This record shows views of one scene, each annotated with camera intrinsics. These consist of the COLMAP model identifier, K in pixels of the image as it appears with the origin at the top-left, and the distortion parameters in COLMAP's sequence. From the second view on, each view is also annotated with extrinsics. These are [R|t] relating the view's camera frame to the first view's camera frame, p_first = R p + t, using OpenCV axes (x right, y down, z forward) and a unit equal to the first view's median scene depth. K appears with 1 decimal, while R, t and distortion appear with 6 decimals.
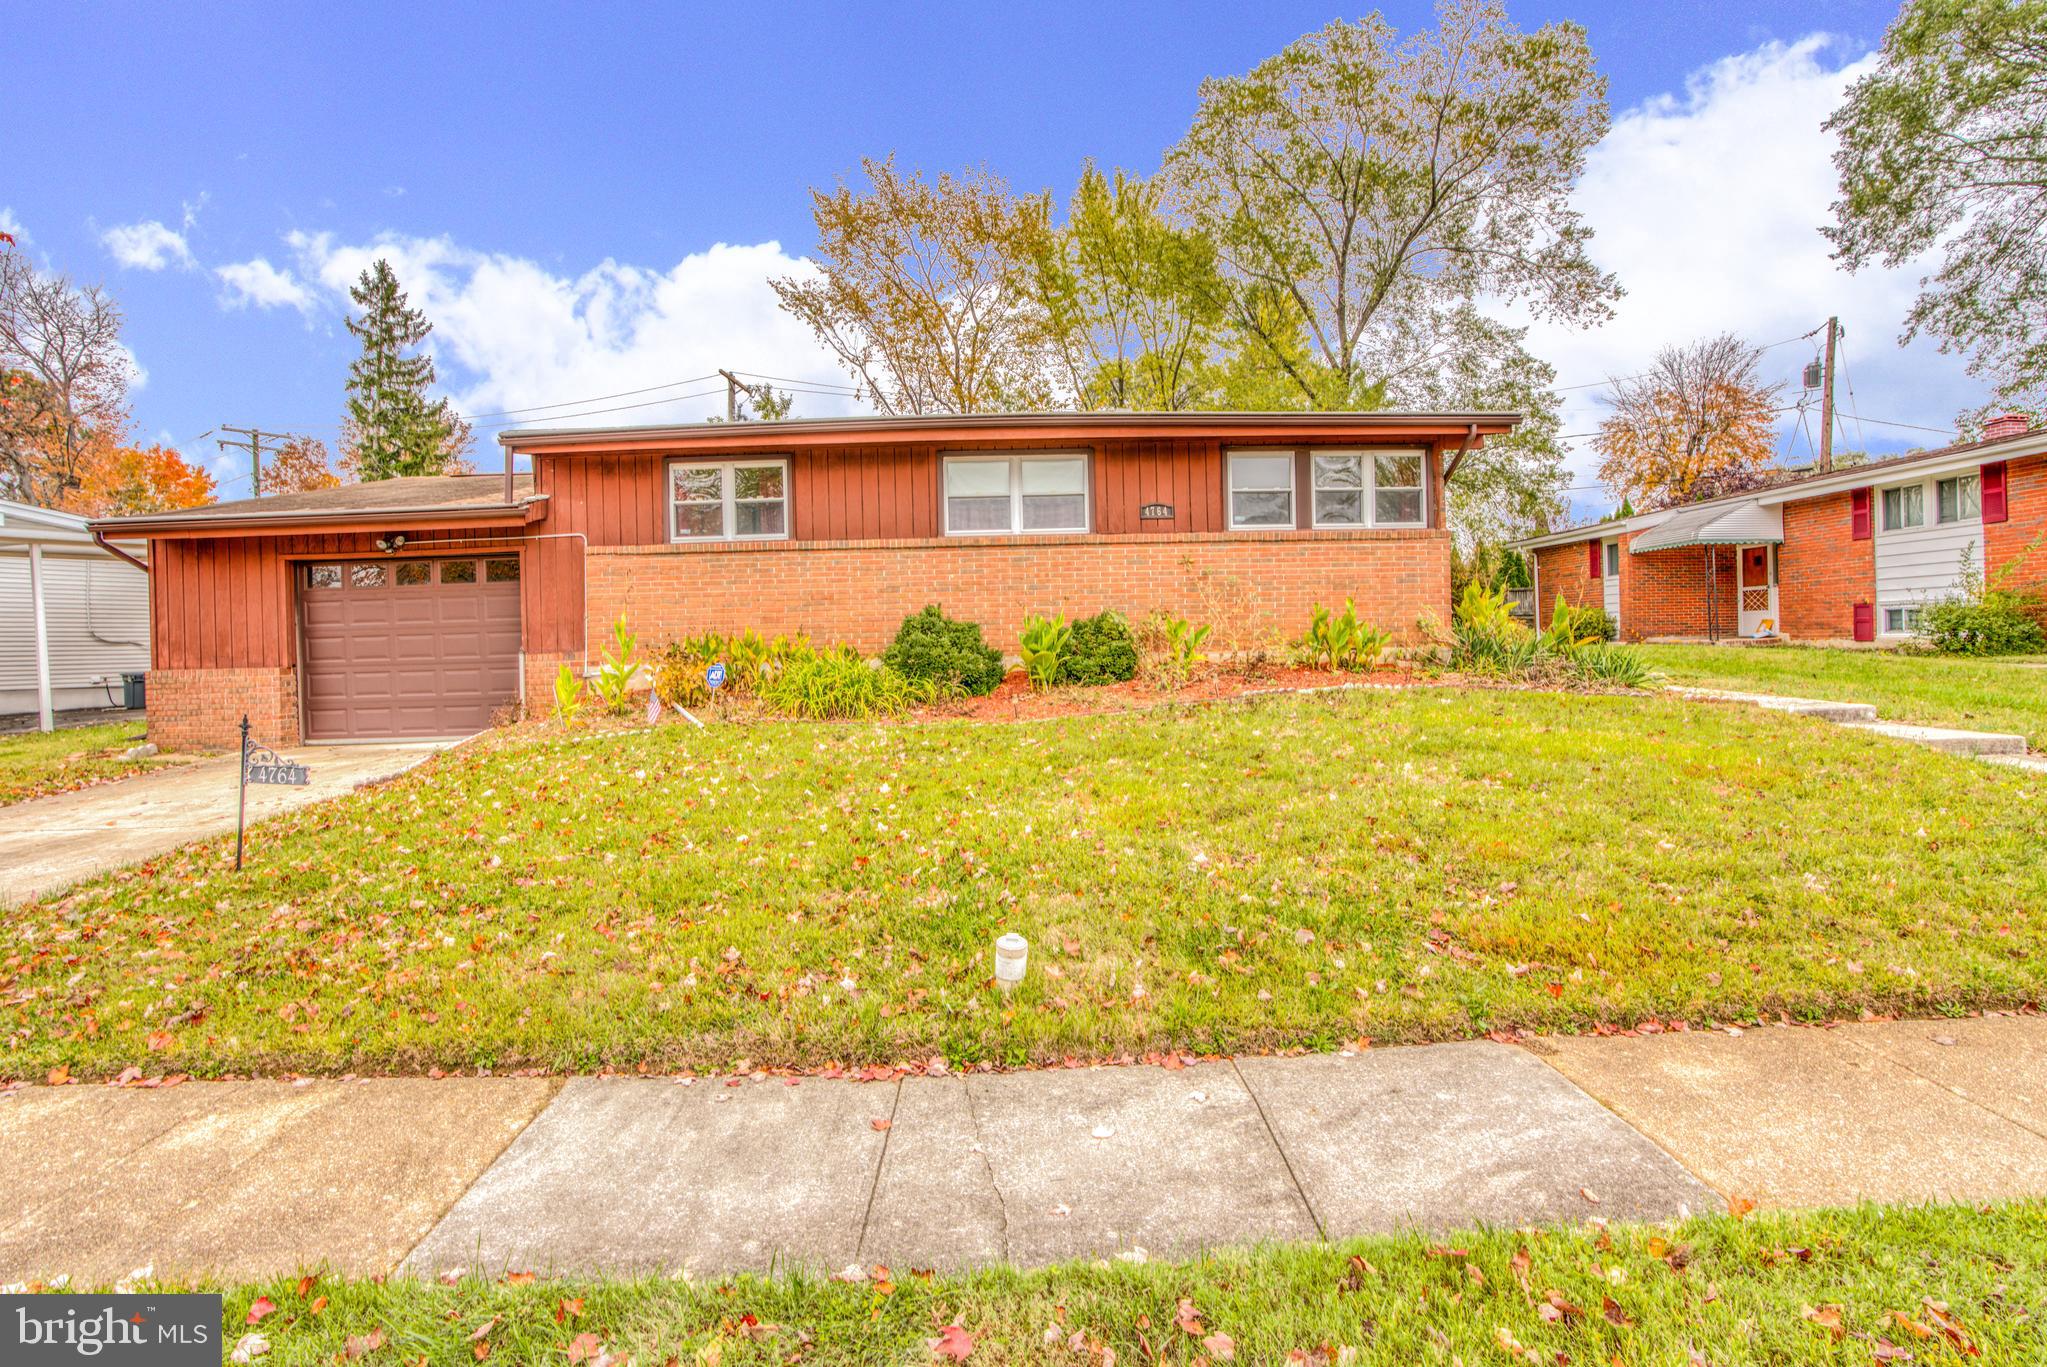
lens RADIAL K [[907.7, 0, 1005.5], [0, 907.7, 679.4], [0, 0, 1]] dist [-0.073100, 0.021672]
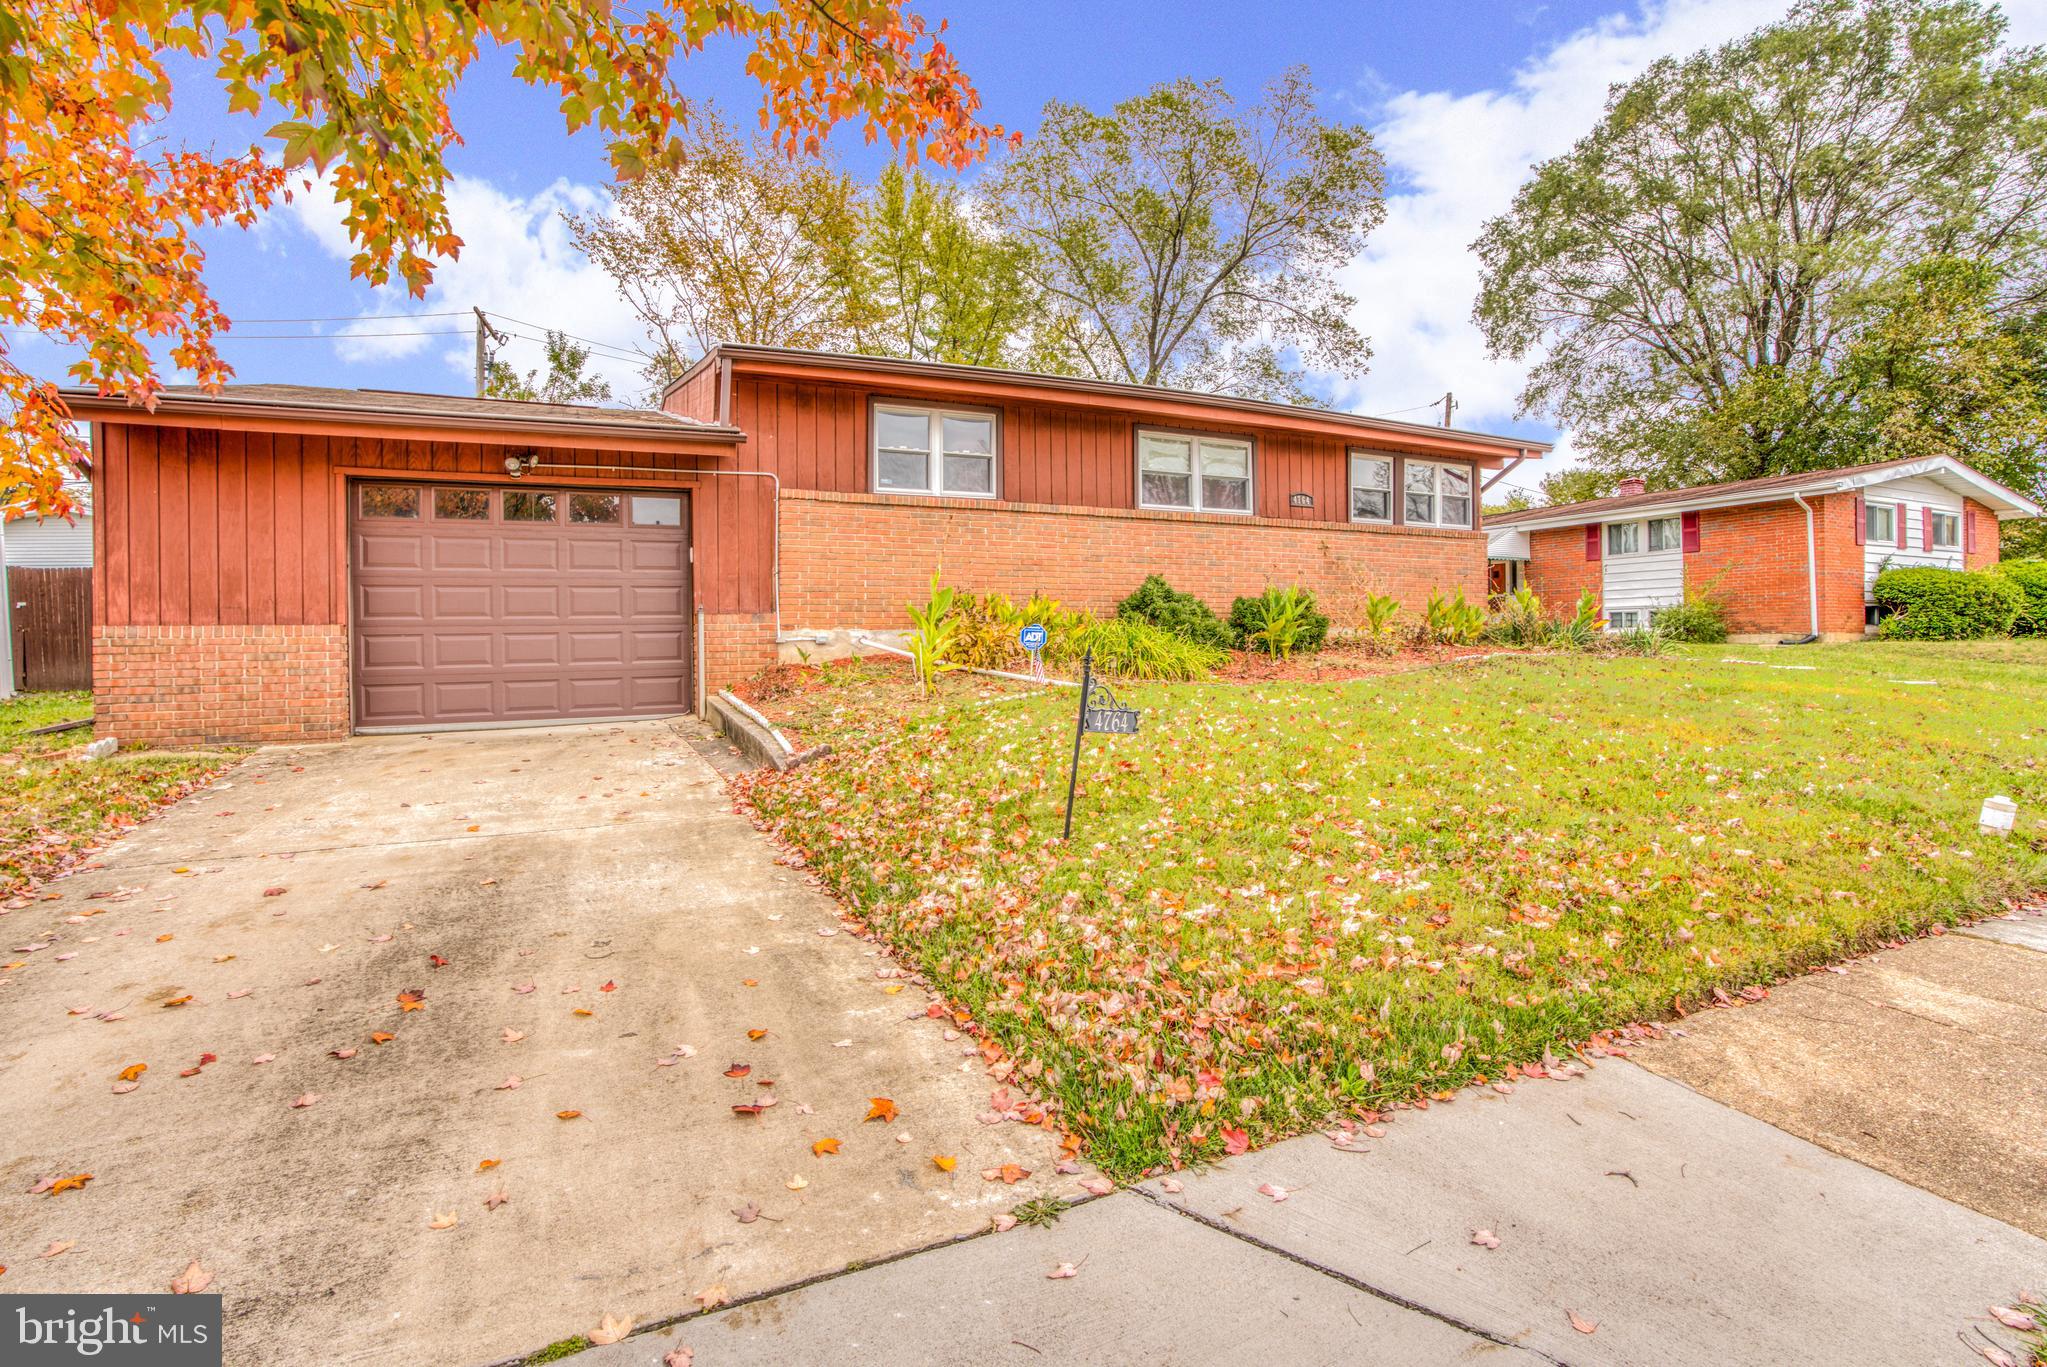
lens RADIAL K [[907.7, 0, 1005.5], [0, 907.7, 679.4], [0, 0, 1]] dist [-0.073100, 0.021672]
pose [[0.919770, -0.003660, 0.392440, -0.601189], [0.005498, 0.999979, -0.003559, 0.035746], [-0.392419, 0.005431, 0.919771, 0.129158]]
